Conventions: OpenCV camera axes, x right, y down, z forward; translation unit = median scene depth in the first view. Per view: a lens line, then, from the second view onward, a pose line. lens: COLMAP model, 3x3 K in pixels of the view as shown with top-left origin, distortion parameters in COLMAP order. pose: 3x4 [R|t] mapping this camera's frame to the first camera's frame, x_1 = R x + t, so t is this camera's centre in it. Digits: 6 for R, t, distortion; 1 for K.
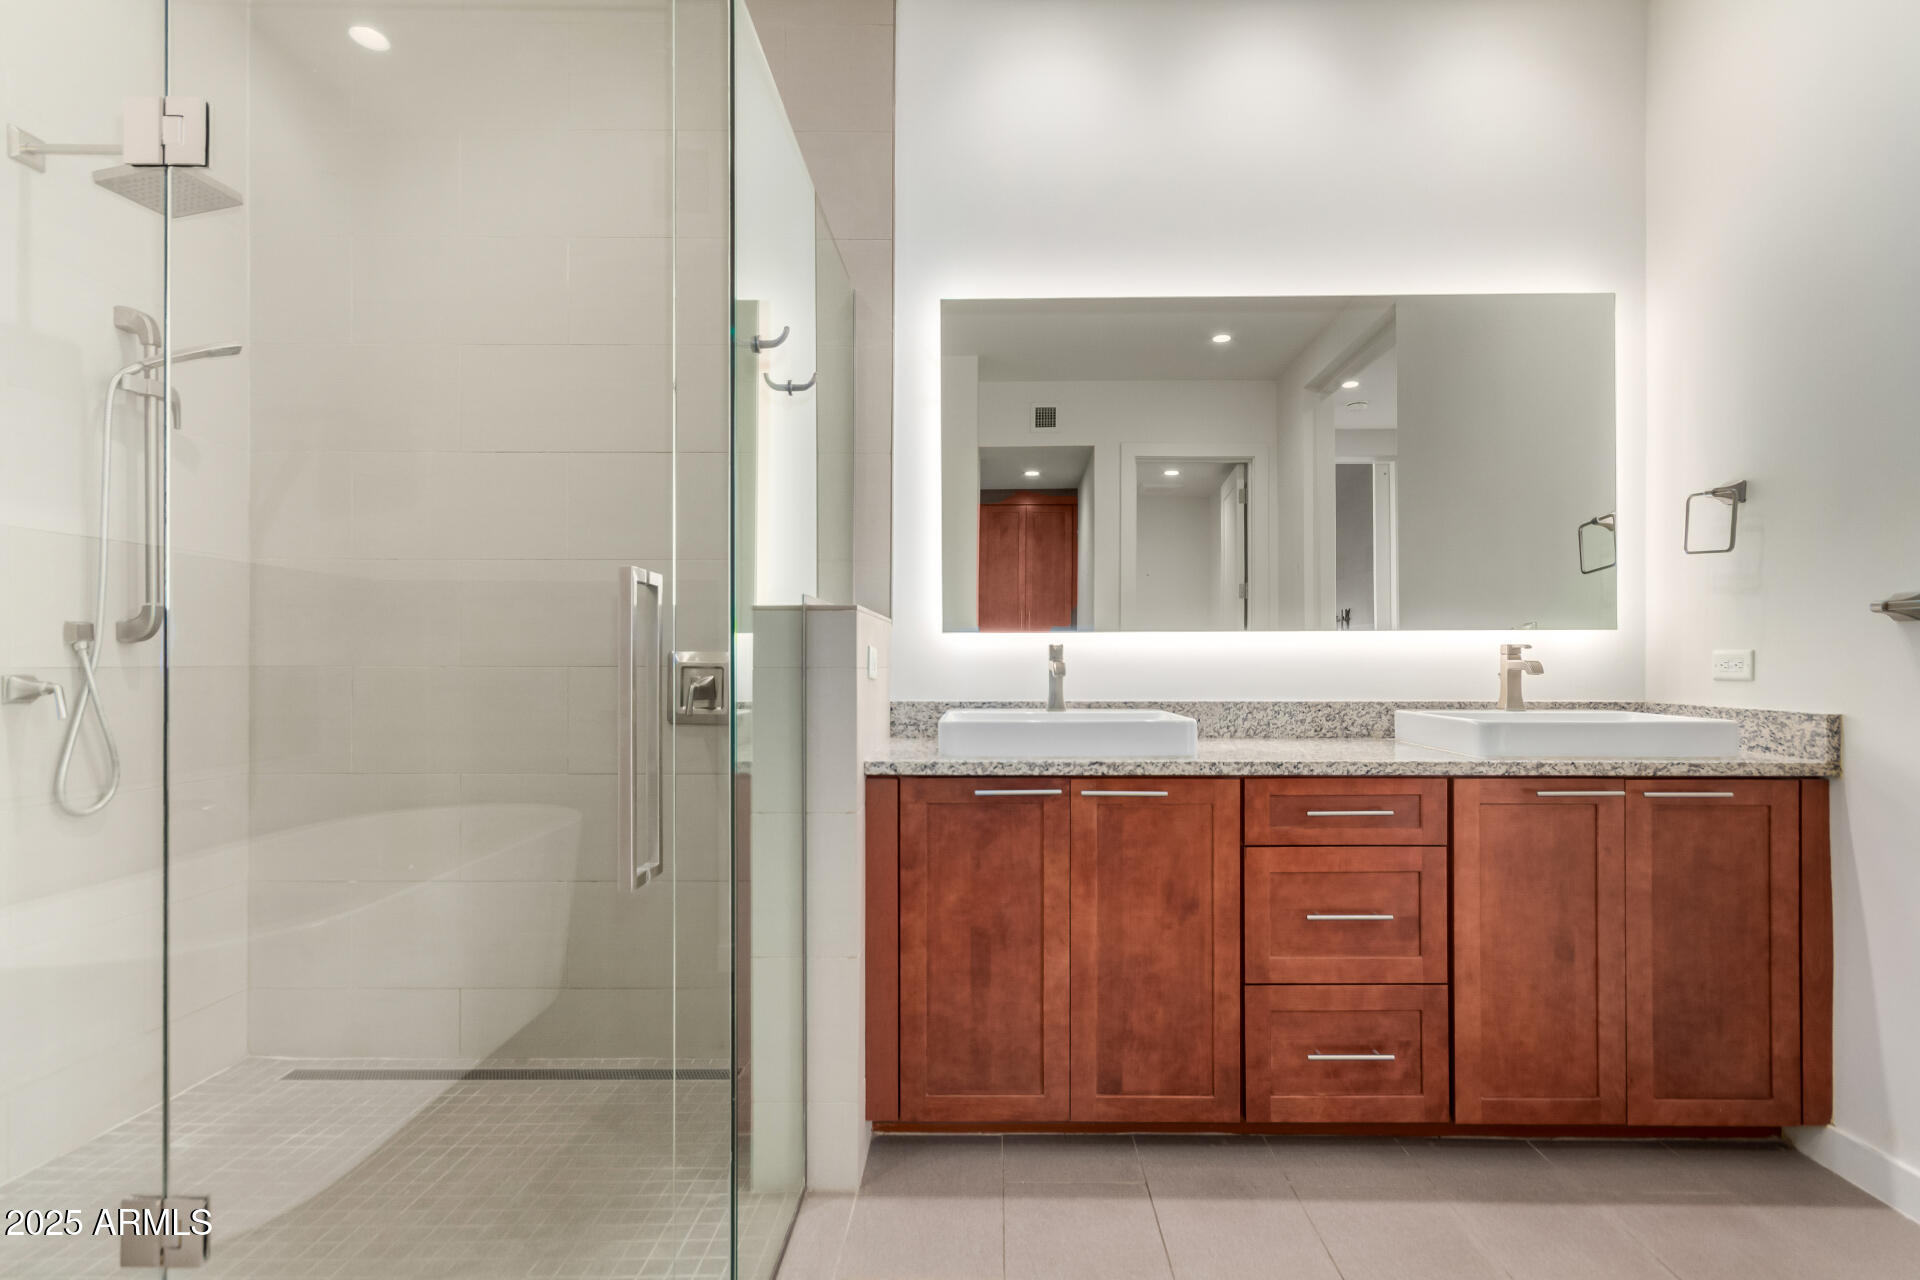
lens RADIAL K [[882.7, 0, 970.4], [0, 882.7, 647.7], [0, 0, 1]] dist [-0.002894, 0.001424]
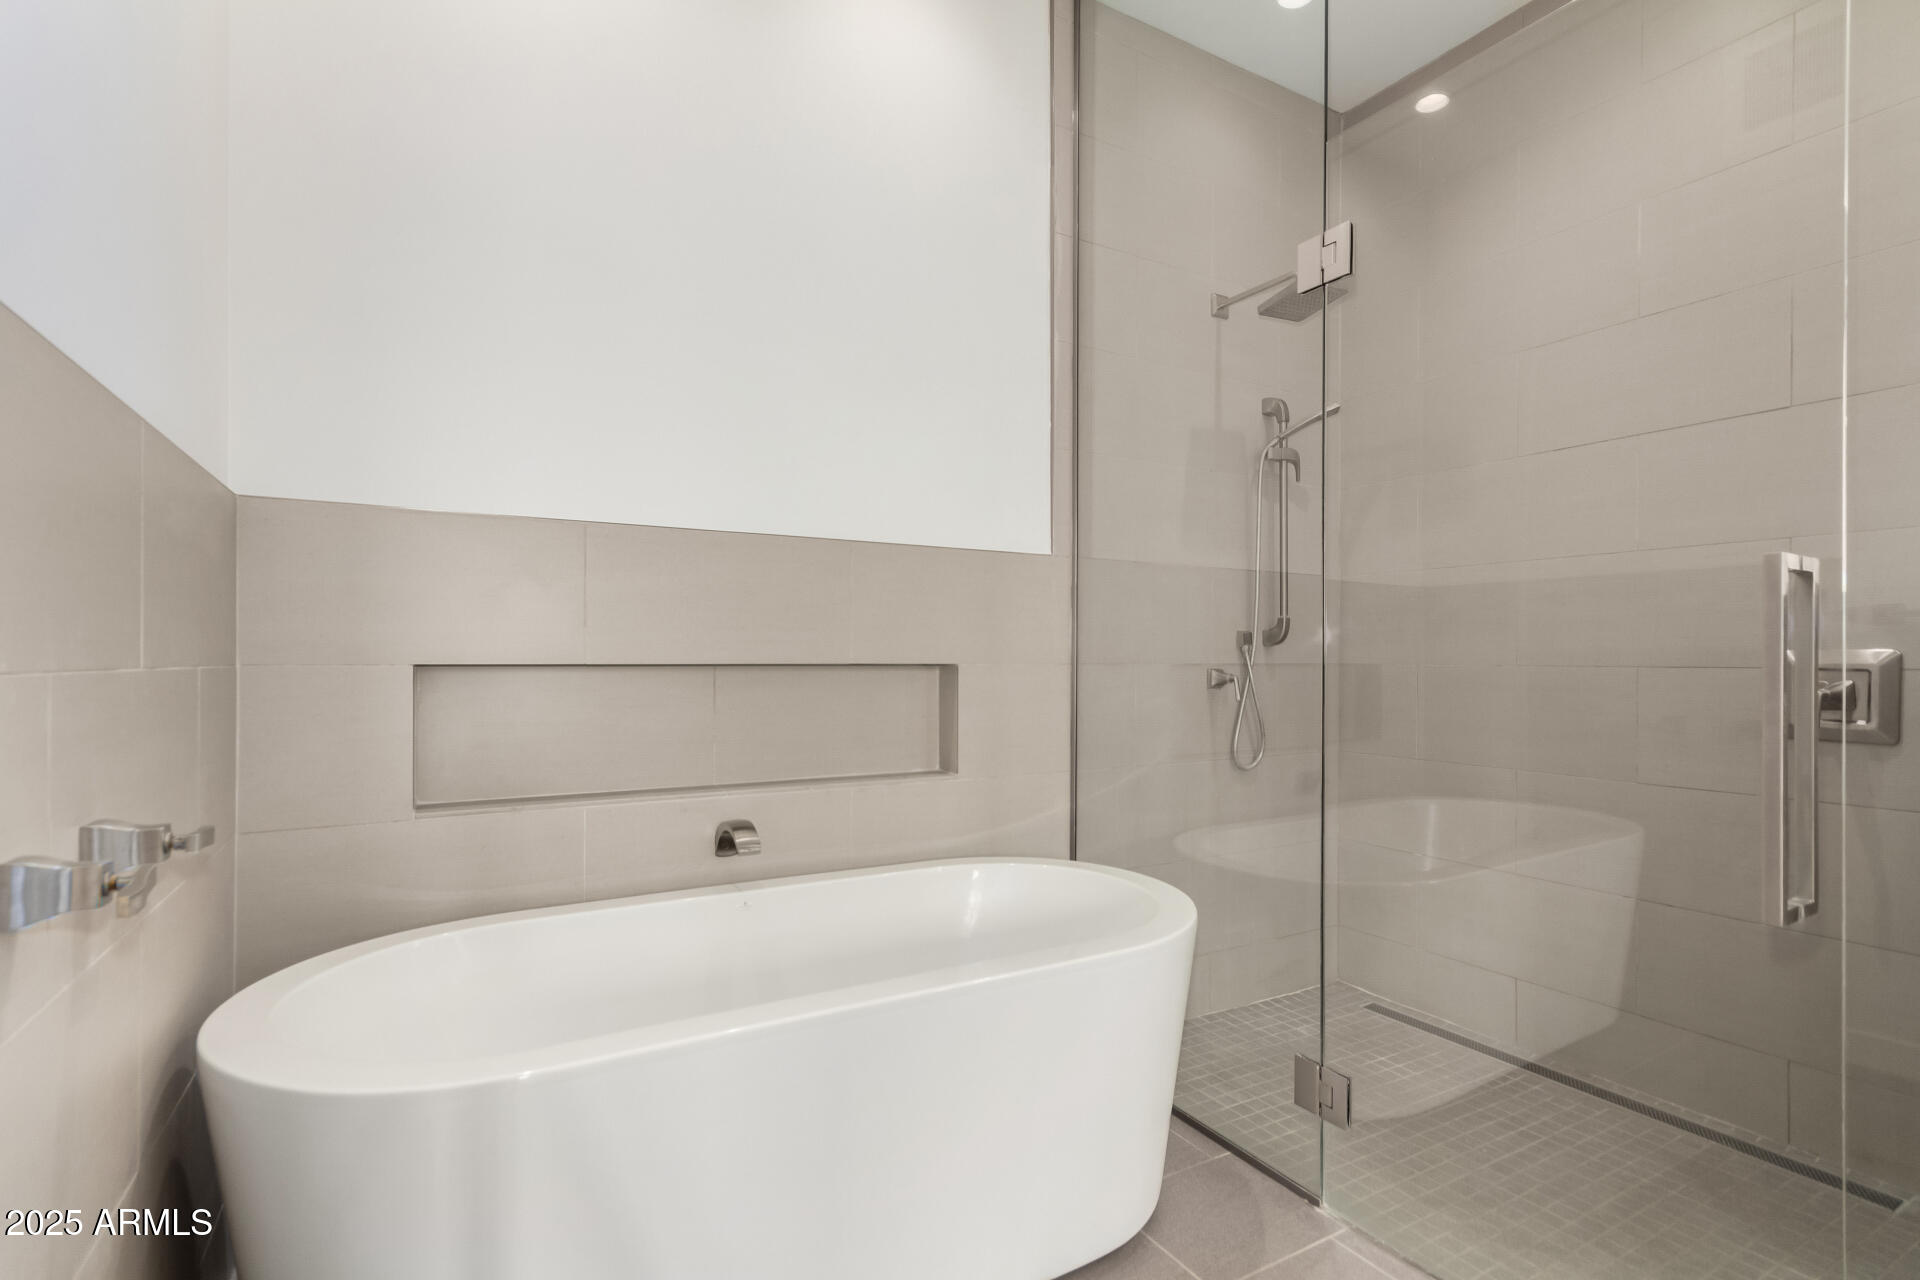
lens RADIAL K [[882.7, 0, 958.4], [0, 882.7, 651.7], [0, 0, 1]] dist [-0.002894, 0.001424]
pose [[0.525777, -0.003738, -0.850615, -0.056407], [0.007872, 0.999969, 0.000472, -0.001015], [0.850586, -0.006944, 0.525790, -0.118590]]
